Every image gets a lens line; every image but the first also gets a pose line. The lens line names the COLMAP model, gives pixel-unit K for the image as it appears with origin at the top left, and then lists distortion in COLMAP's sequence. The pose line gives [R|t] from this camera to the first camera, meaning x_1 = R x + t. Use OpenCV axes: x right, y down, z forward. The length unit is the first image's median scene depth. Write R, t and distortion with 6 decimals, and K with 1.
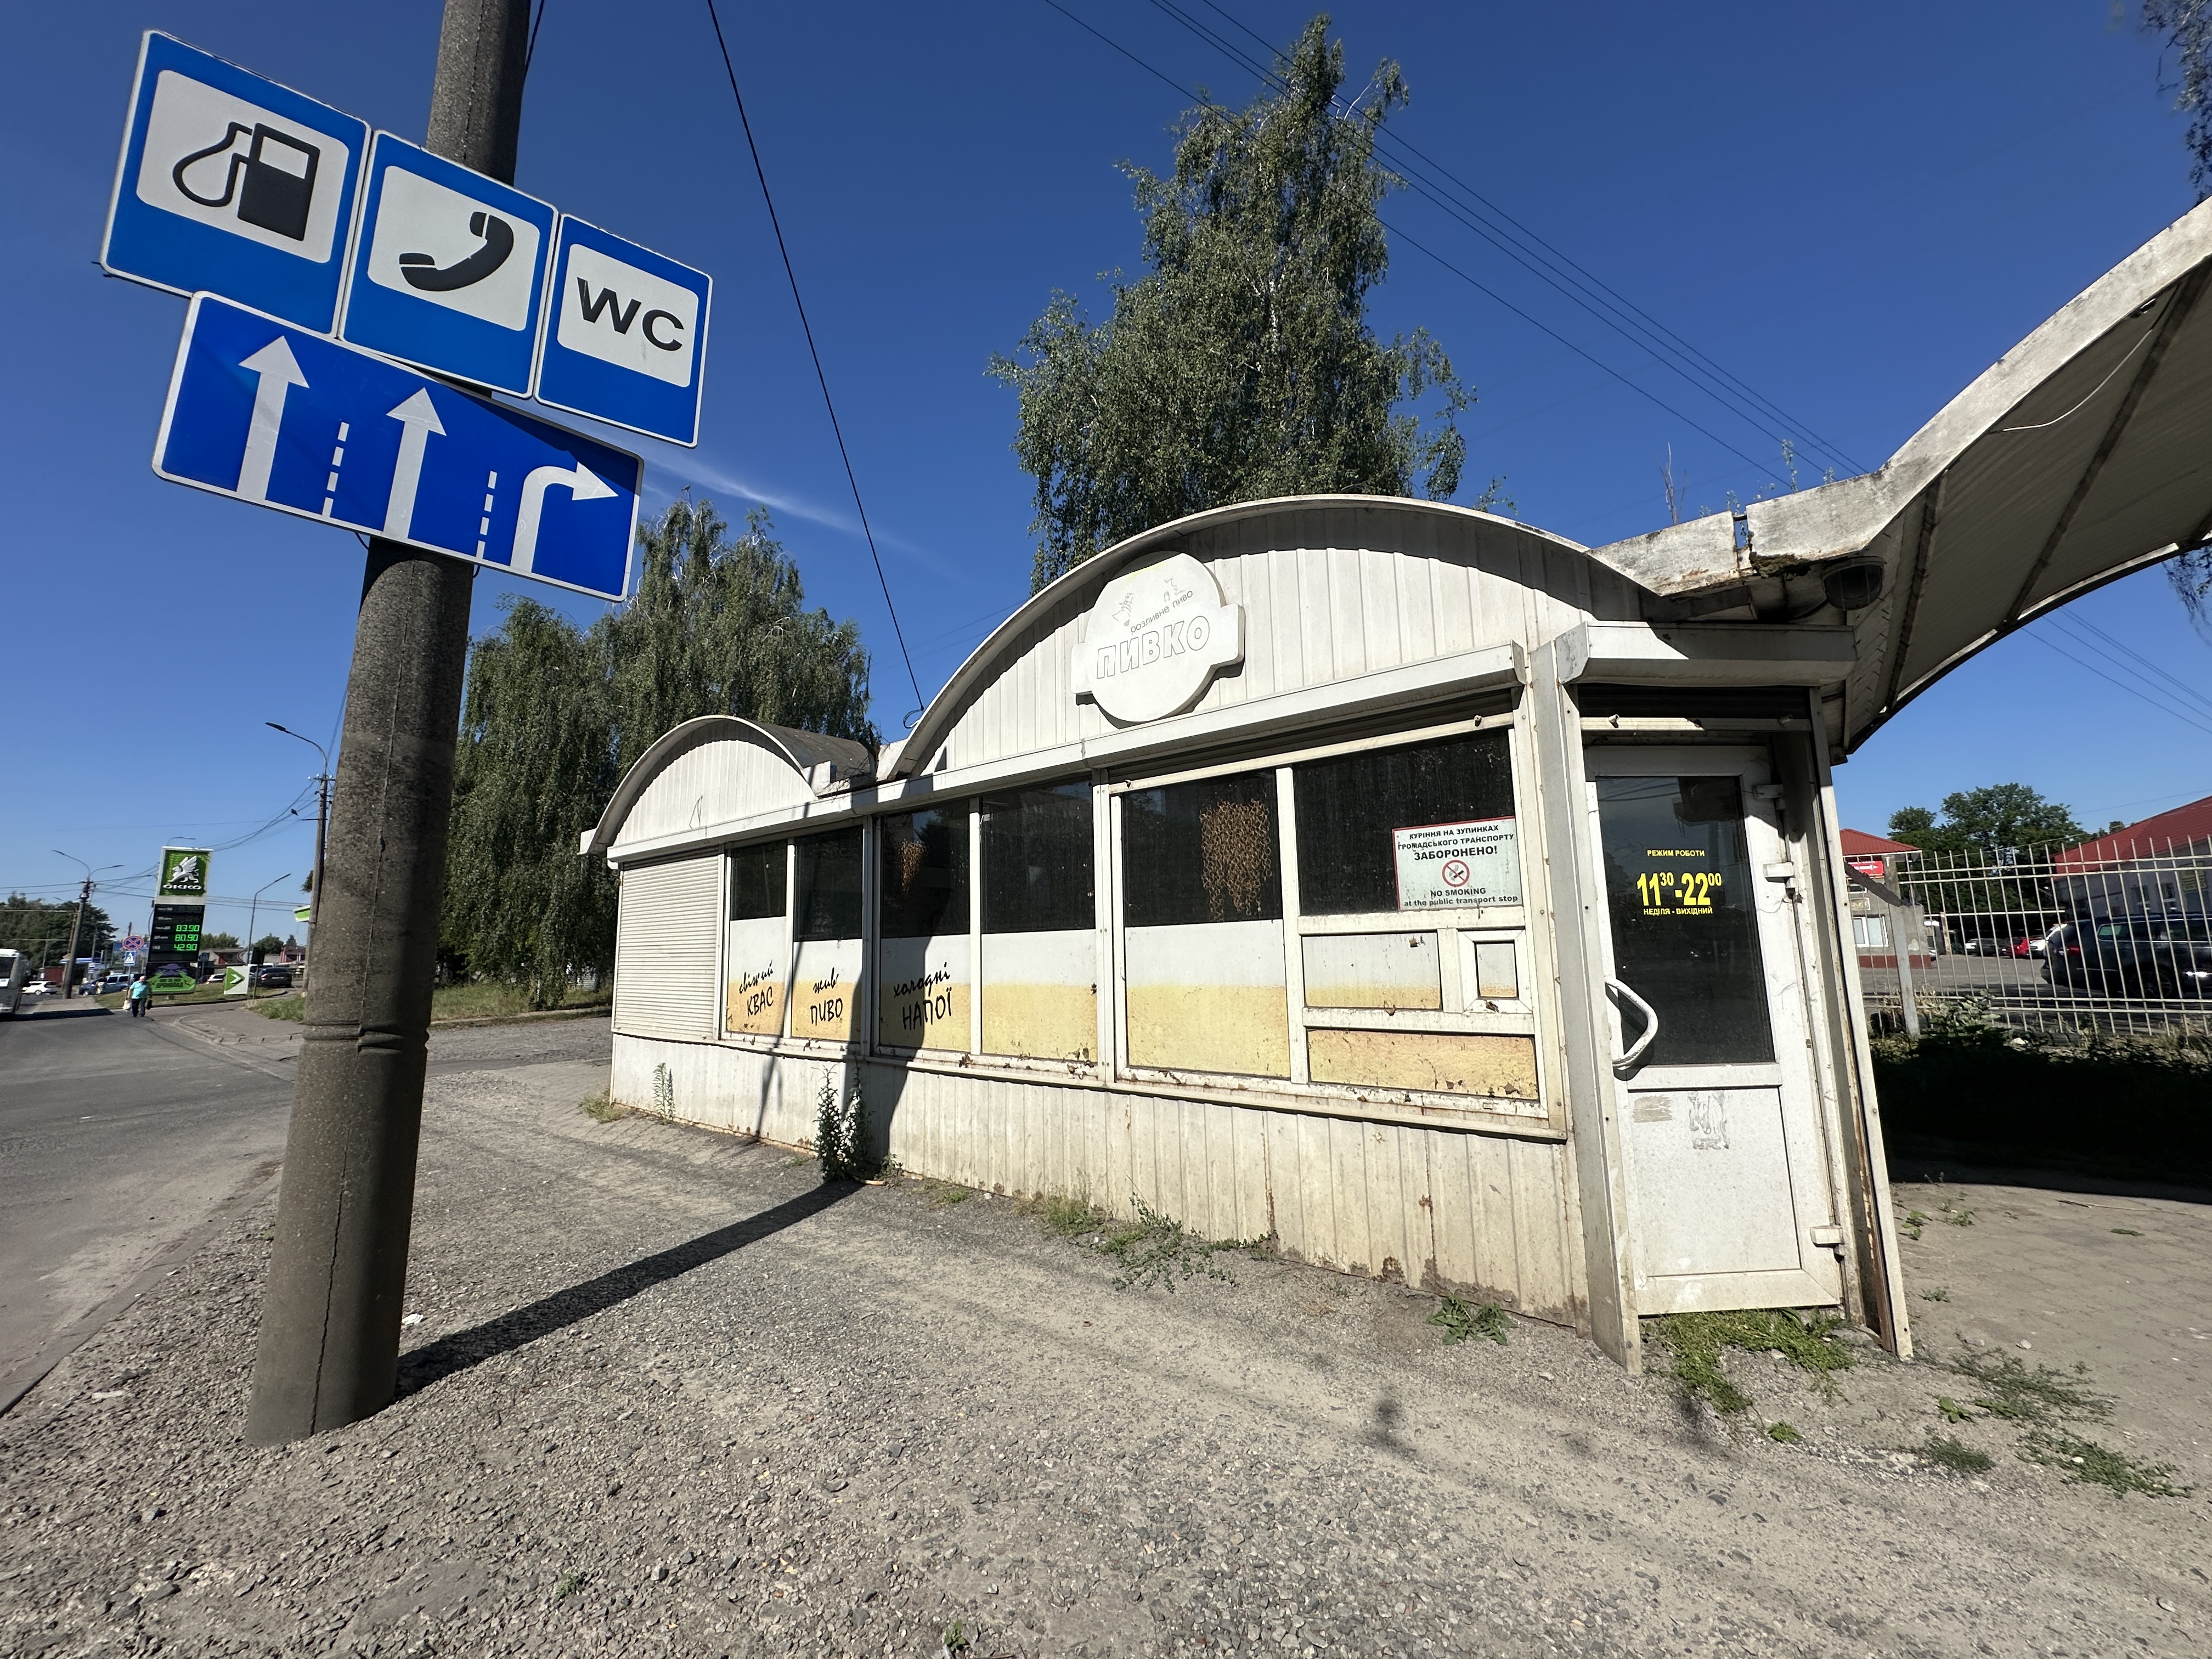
lens RADIAL K [[882.6, 0, 1107.2], [0, 882.6, 826.7], [0, 0, 1]] dist [-0.001628, 0.000436]
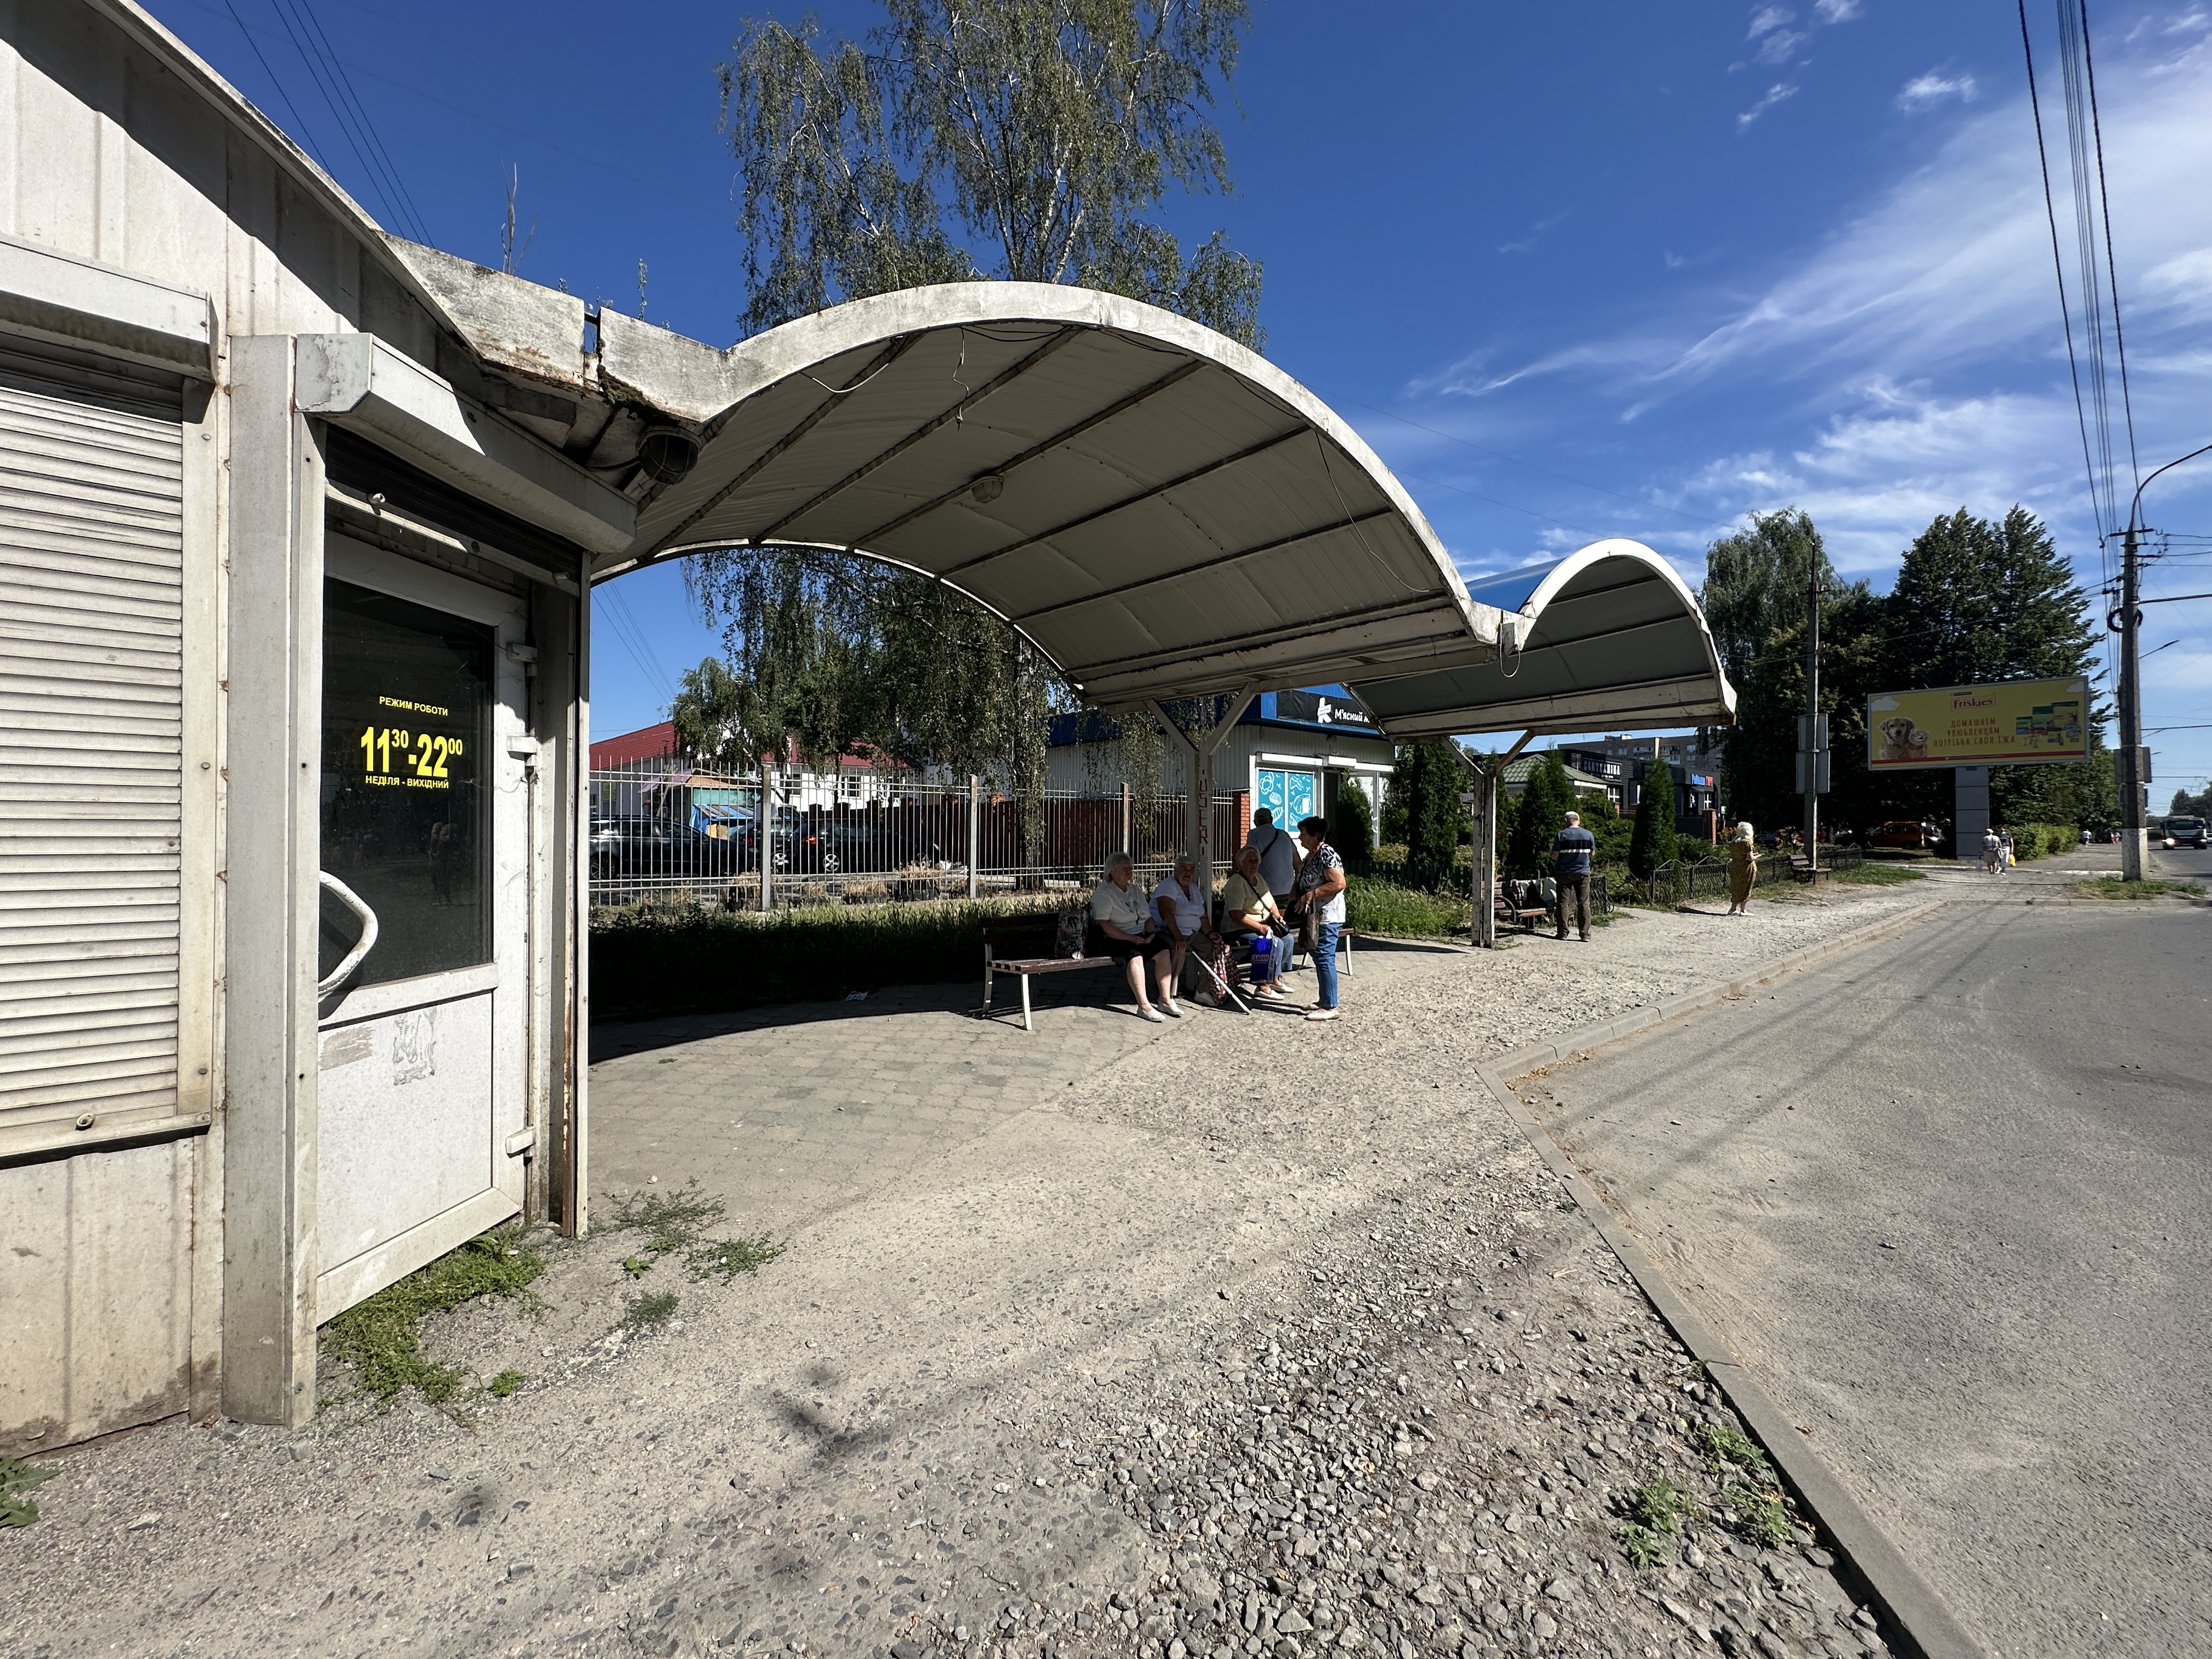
lens RADIAL K [[882.6, 0, 1107.2], [0, 882.6, 826.7], [0, 0, 1]] dist [-0.001628, 0.000436]
pose [[0.154427, 0.026676, 0.987644, -0.011210], [-0.146181, 0.989250, -0.003862, 0.052611], [-0.977130, -0.143778, 0.156666, 0.309798]]
